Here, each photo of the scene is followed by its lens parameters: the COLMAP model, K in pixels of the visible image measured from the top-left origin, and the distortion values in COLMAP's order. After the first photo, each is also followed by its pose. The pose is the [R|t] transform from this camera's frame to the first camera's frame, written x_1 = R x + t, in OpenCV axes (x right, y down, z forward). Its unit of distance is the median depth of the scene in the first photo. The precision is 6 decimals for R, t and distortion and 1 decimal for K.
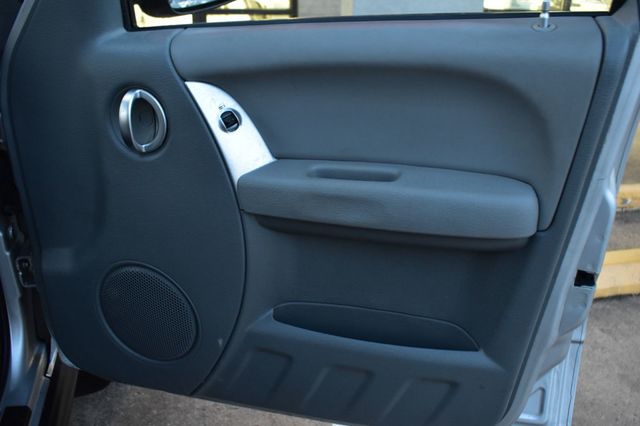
lens RADIAL K [[585.0, 0, 320.6], [0, 585.0, 204.2], [0, 0, 1]] dist [-0.087563, -0.002987]
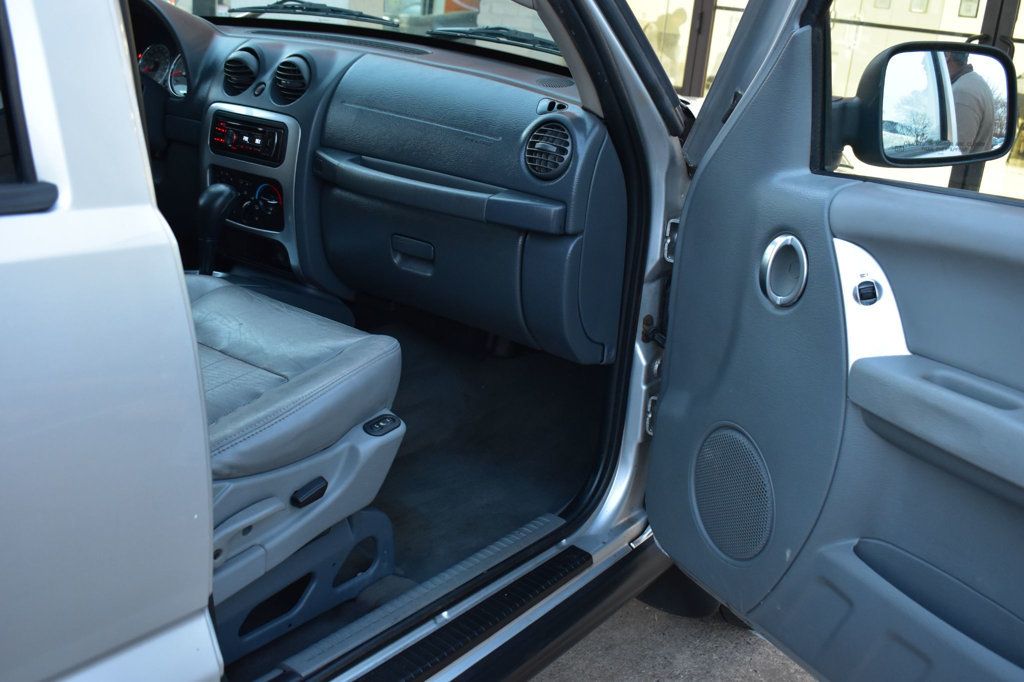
lens RADIAL K [[1022.3, 0, 512.0], [0, 1022.3, 341.0], [0, 0, 1]] dist [-0.071416, 0.004681]
pose [[0.661903, 0.279356, -0.695589, 0.525551], [-0.363645, 0.931119, 0.027914, 0.067787], [0.655475, 0.234471, 0.717897, -0.376866]]
